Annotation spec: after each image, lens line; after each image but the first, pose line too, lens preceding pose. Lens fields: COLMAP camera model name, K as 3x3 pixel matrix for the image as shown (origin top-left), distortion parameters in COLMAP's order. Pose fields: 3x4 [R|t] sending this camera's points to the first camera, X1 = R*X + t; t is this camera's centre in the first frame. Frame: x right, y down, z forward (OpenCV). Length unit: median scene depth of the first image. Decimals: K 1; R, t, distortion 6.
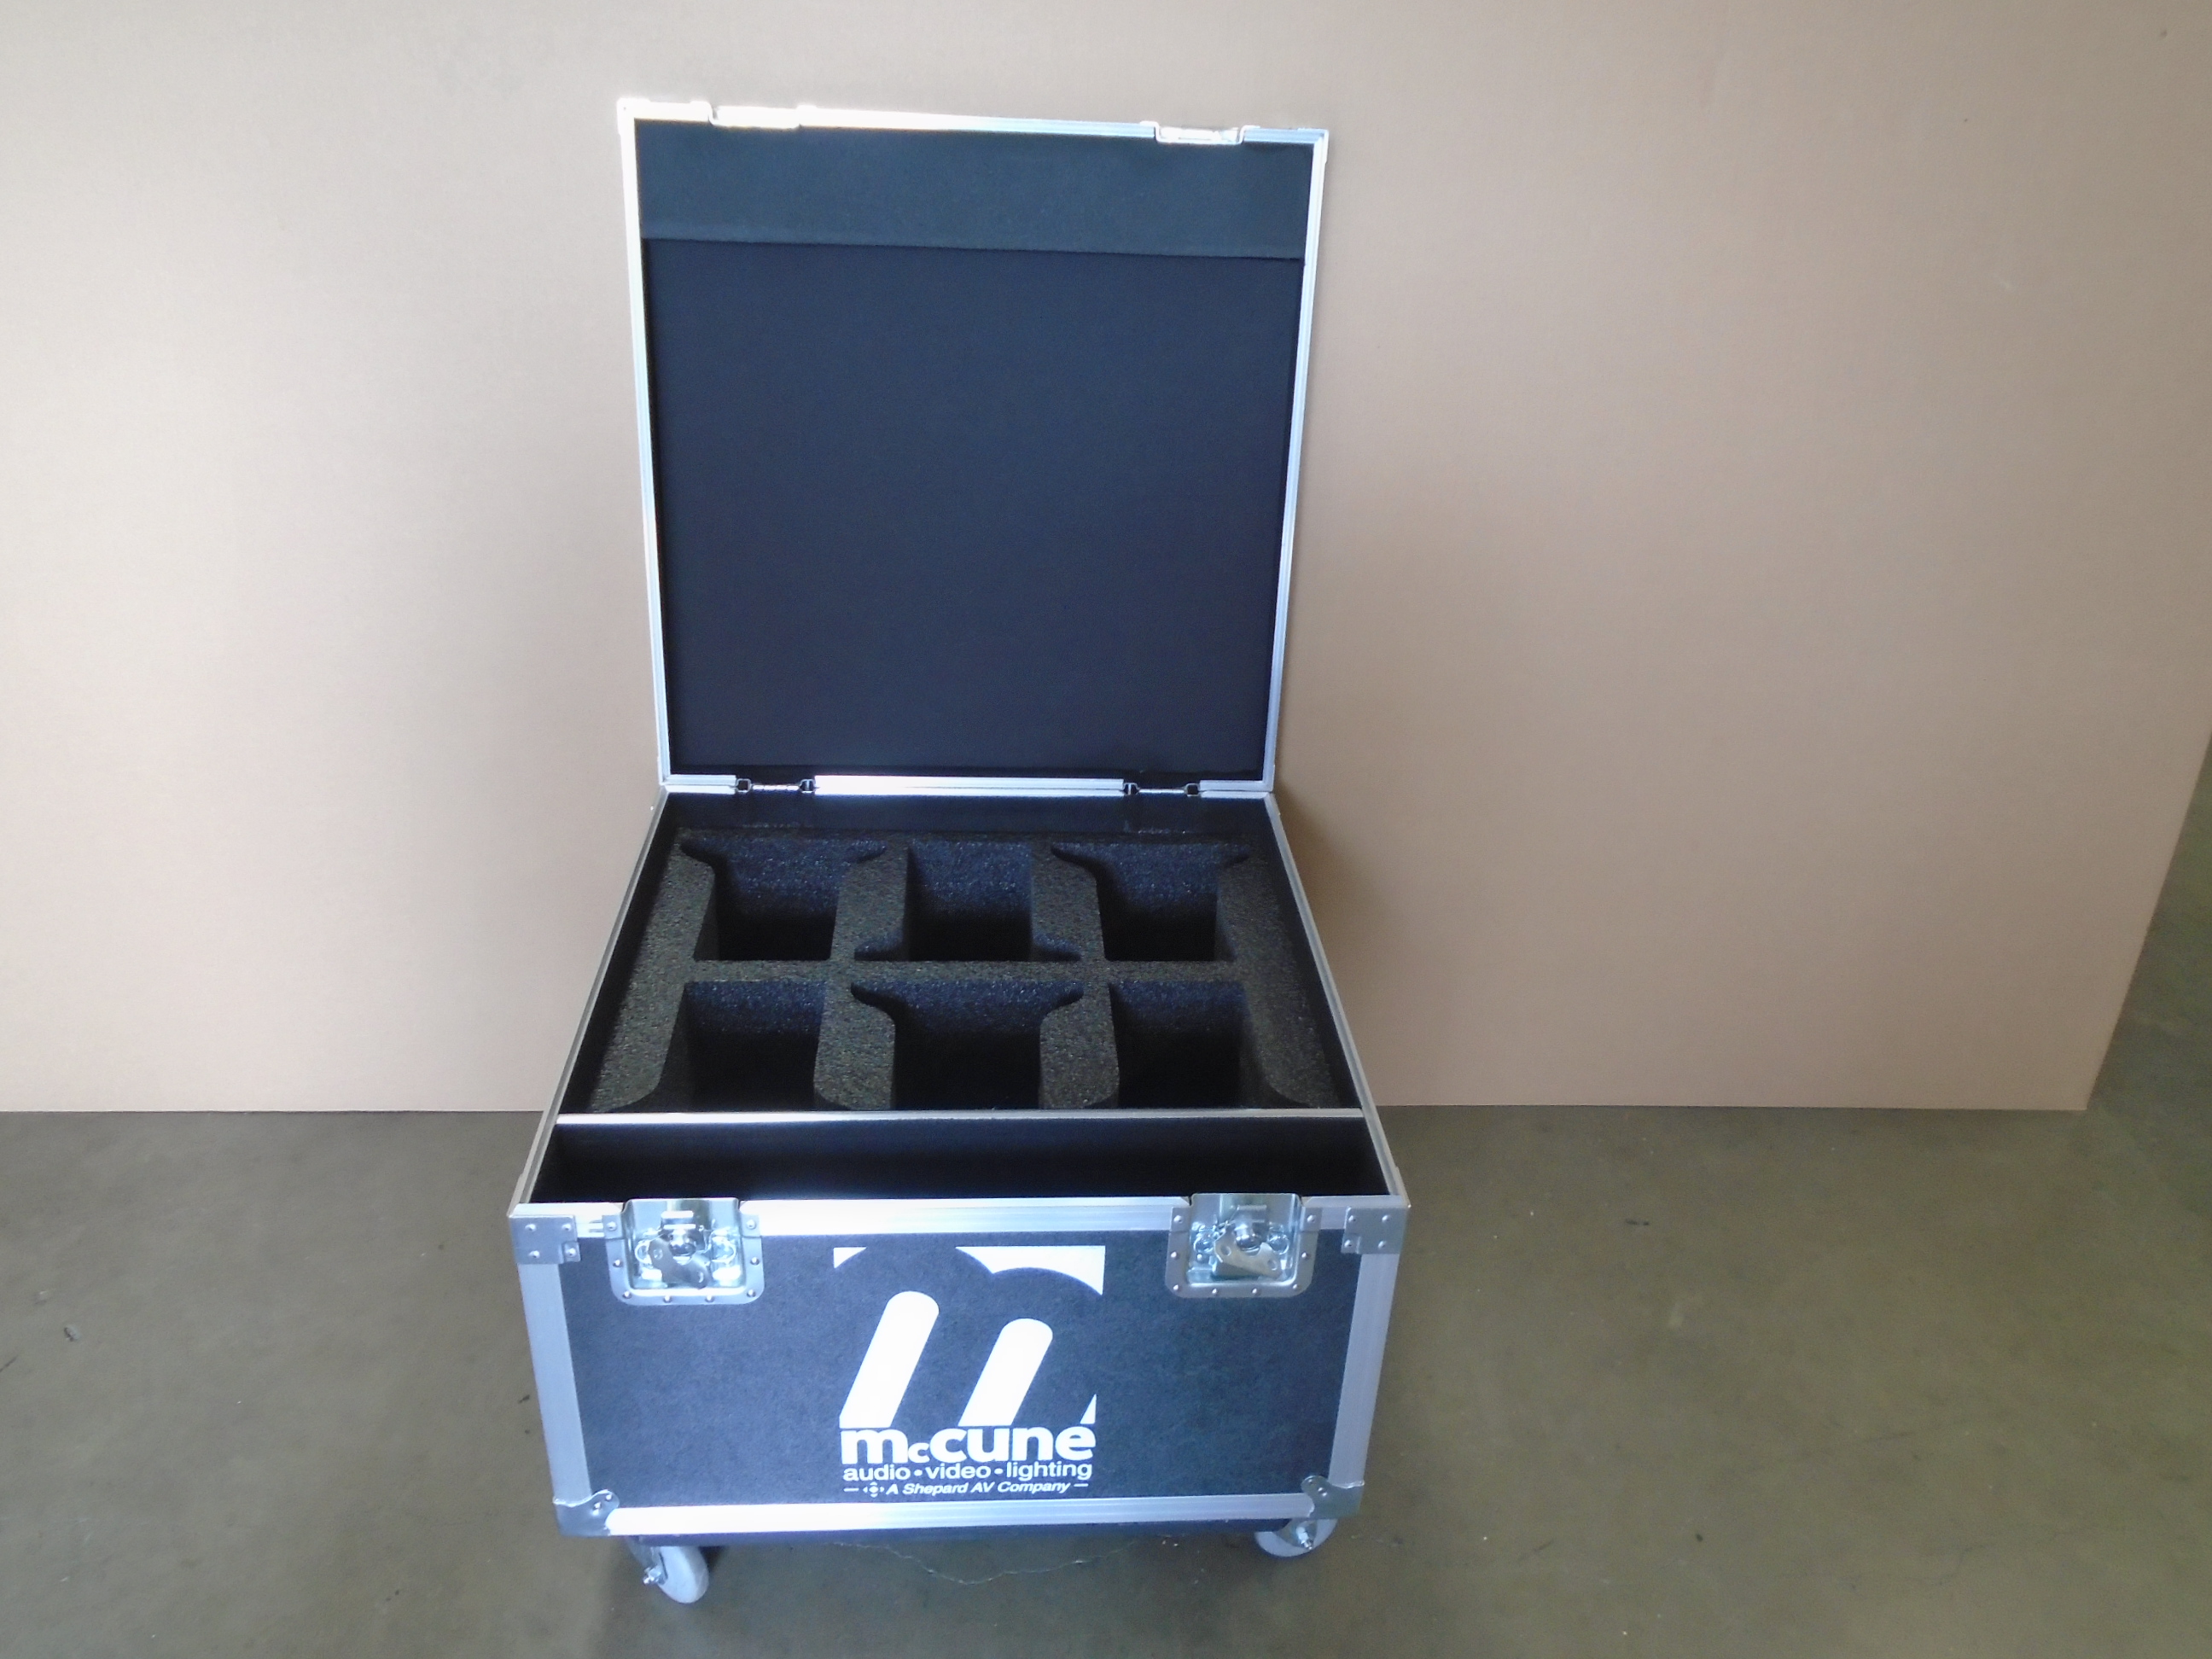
lens RADIAL K [[1725.6, 0, 1091.0], [0, 1725.6, 809.5], [0, 0, 1]] dist [-0.004840, 0.002531]
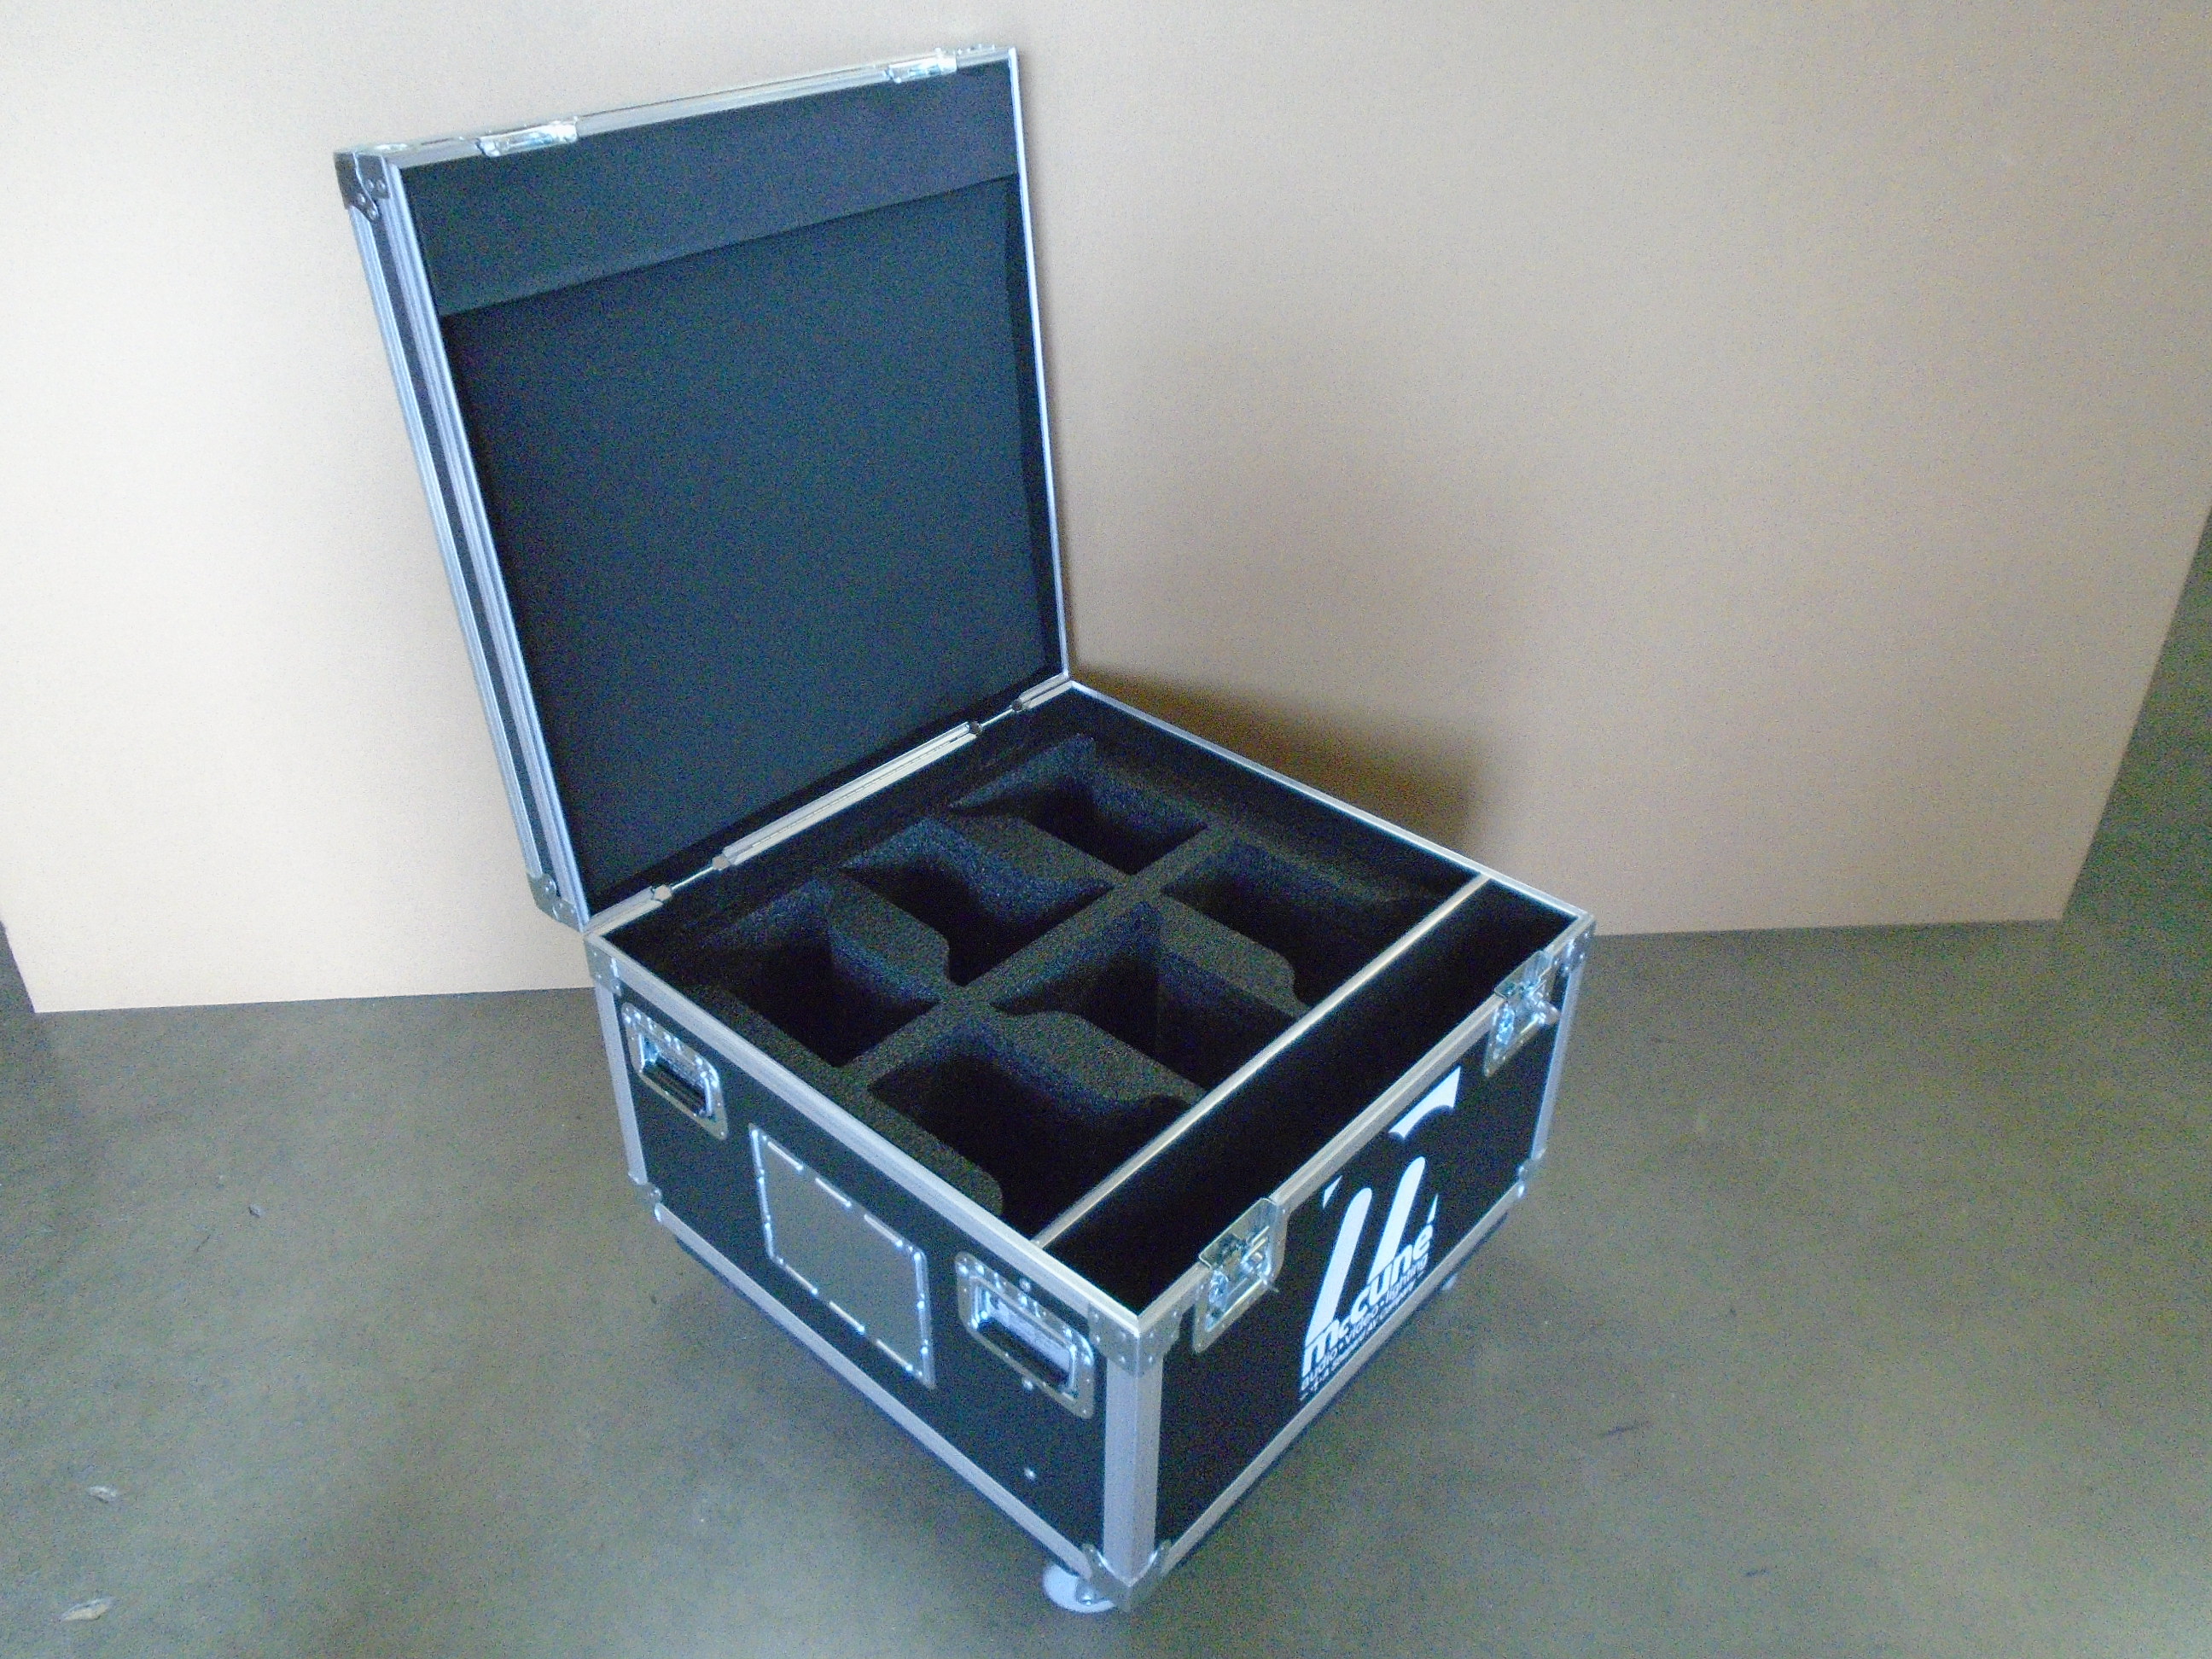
lens RADIAL K [[1725.6, 0, 1090.8], [0, 1725.6, 826.7], [0, 0, 1]] dist [-0.004840, 0.002531]
pose [[0.708910, -0.420368, 0.566337, -0.636885], [0.345359, 0.907015, 0.240936, -0.217741], [-0.614958, 0.024787, 0.788170, 0.198231]]
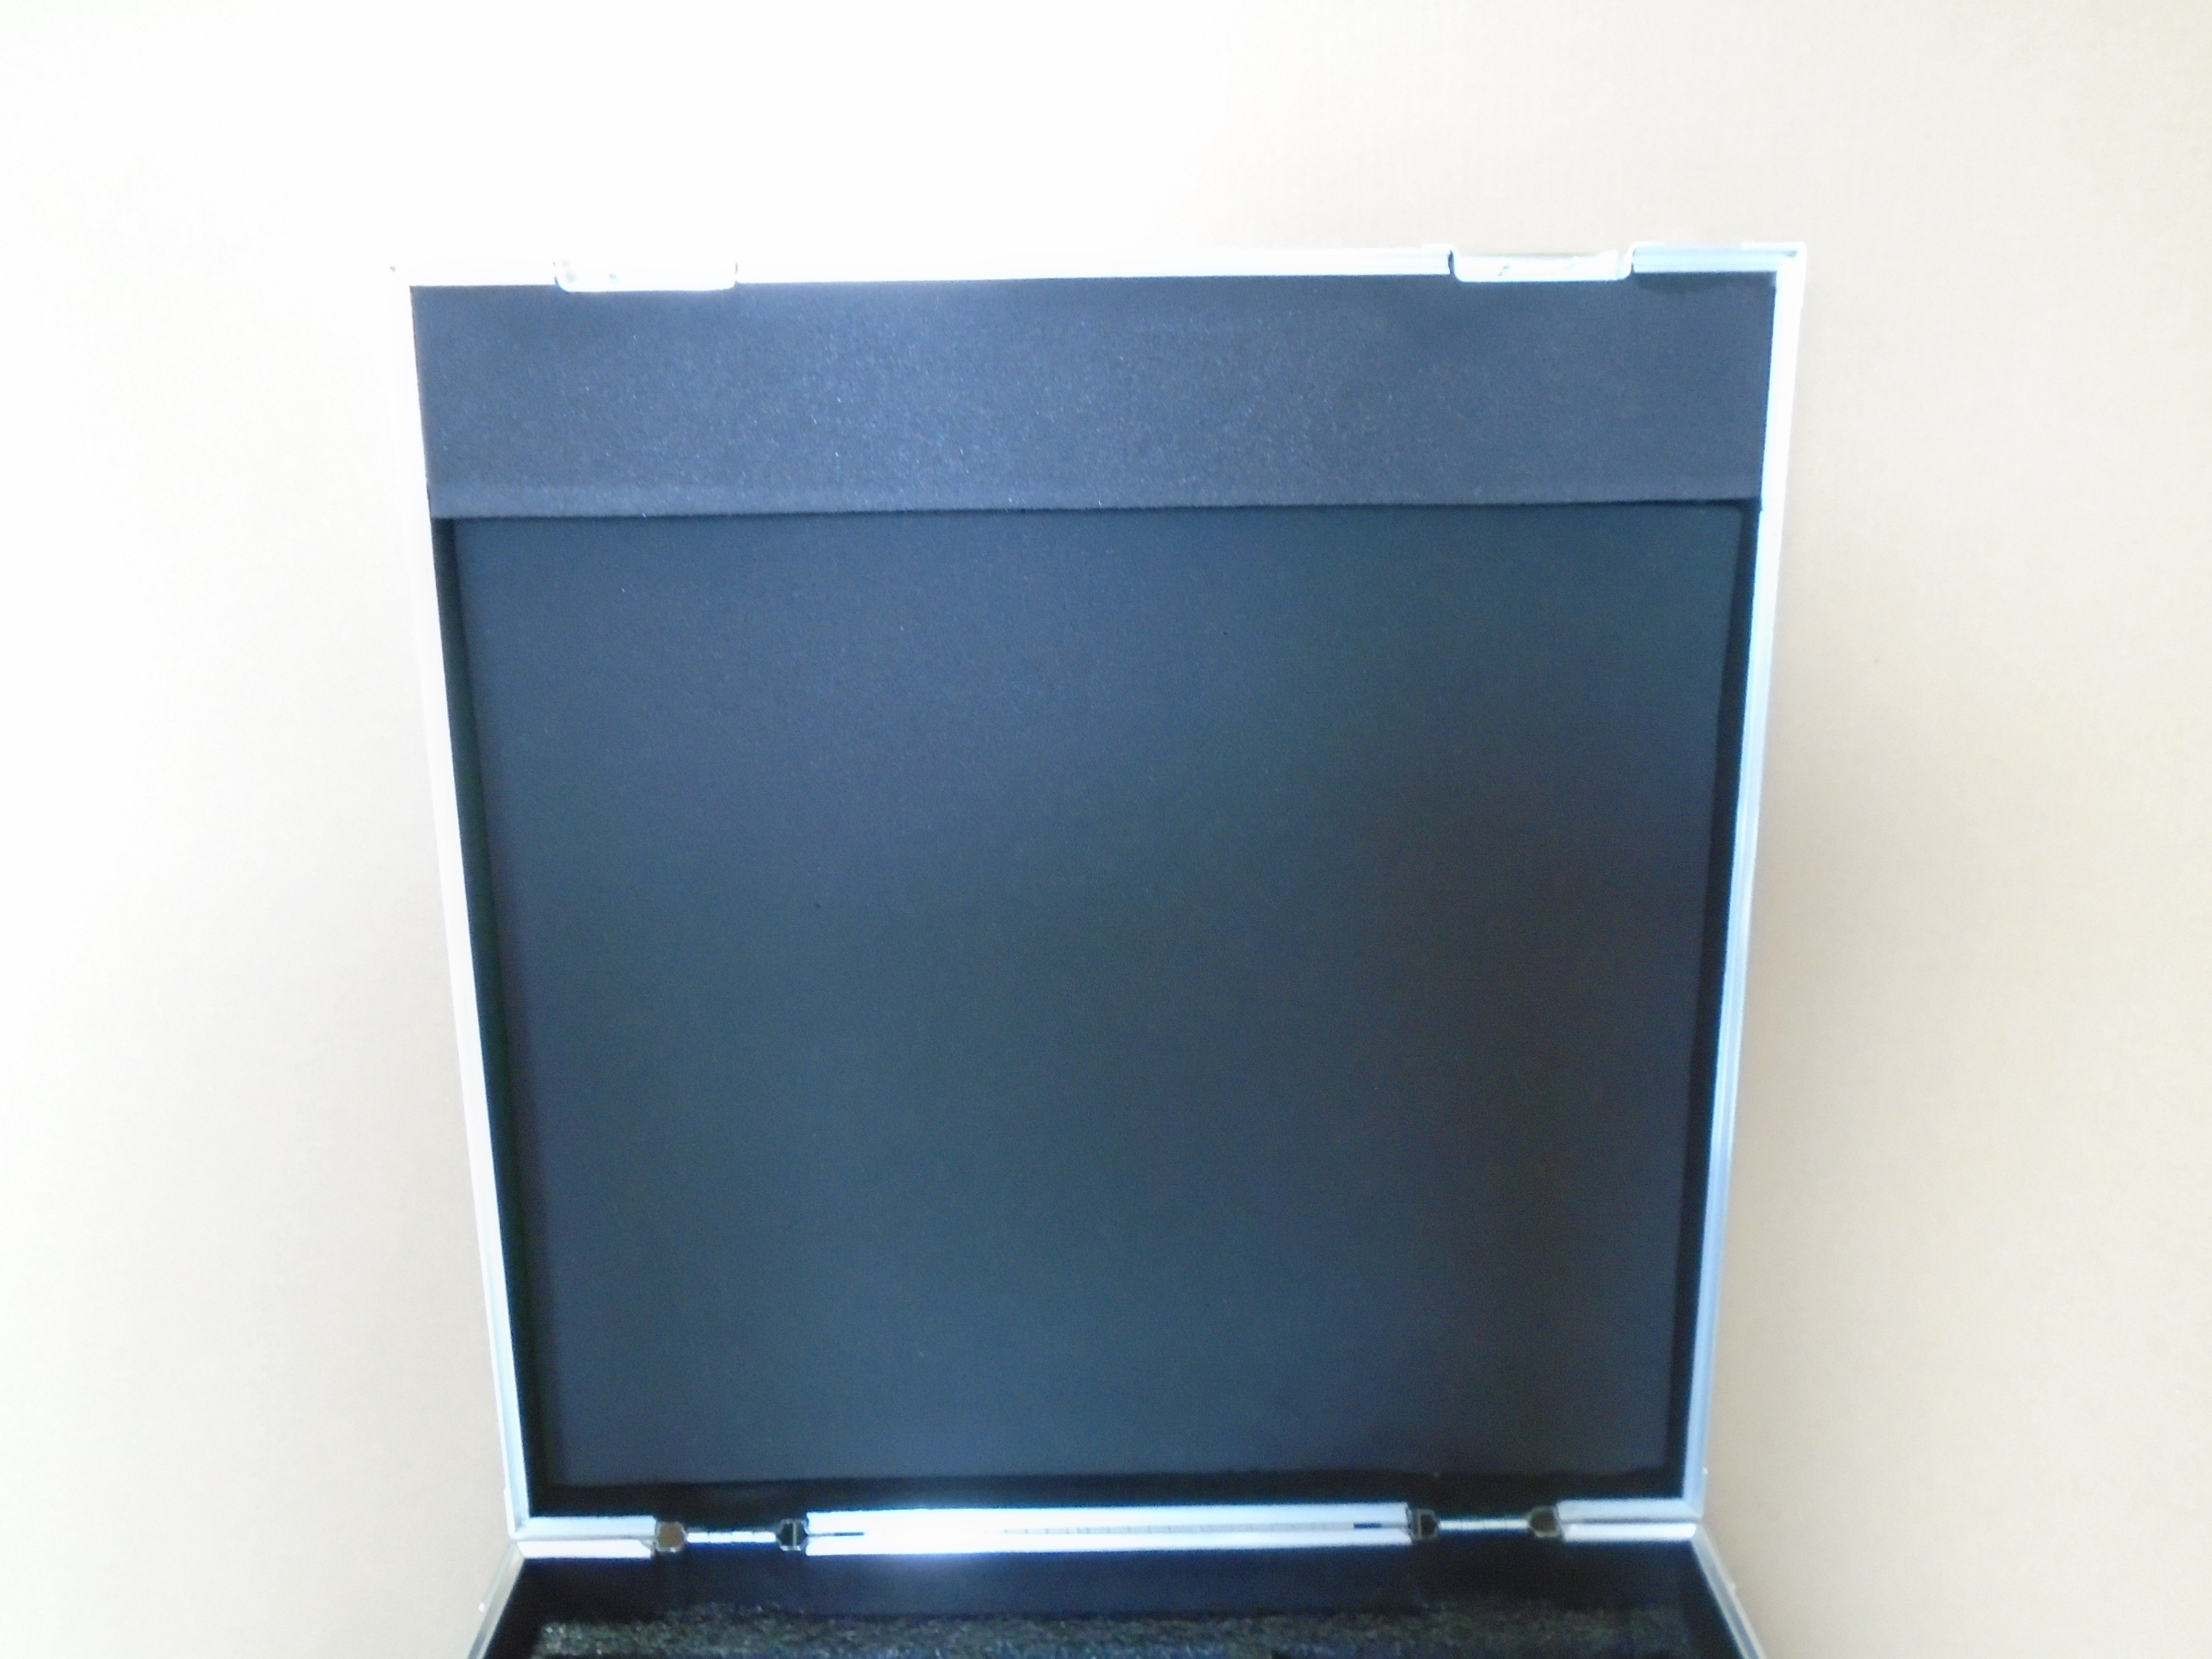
lens RADIAL K [[1725.6, 0, 1108.9], [0, 1725.6, 826.5], [0, 0, 1]] dist [-0.004840, 0.002531]
pose [[0.997445, -0.033189, -0.063264, -0.036752], [0.023743, 0.989205, -0.144601, -0.174389], [0.067380, 0.142730, 0.987466, 0.560682]]
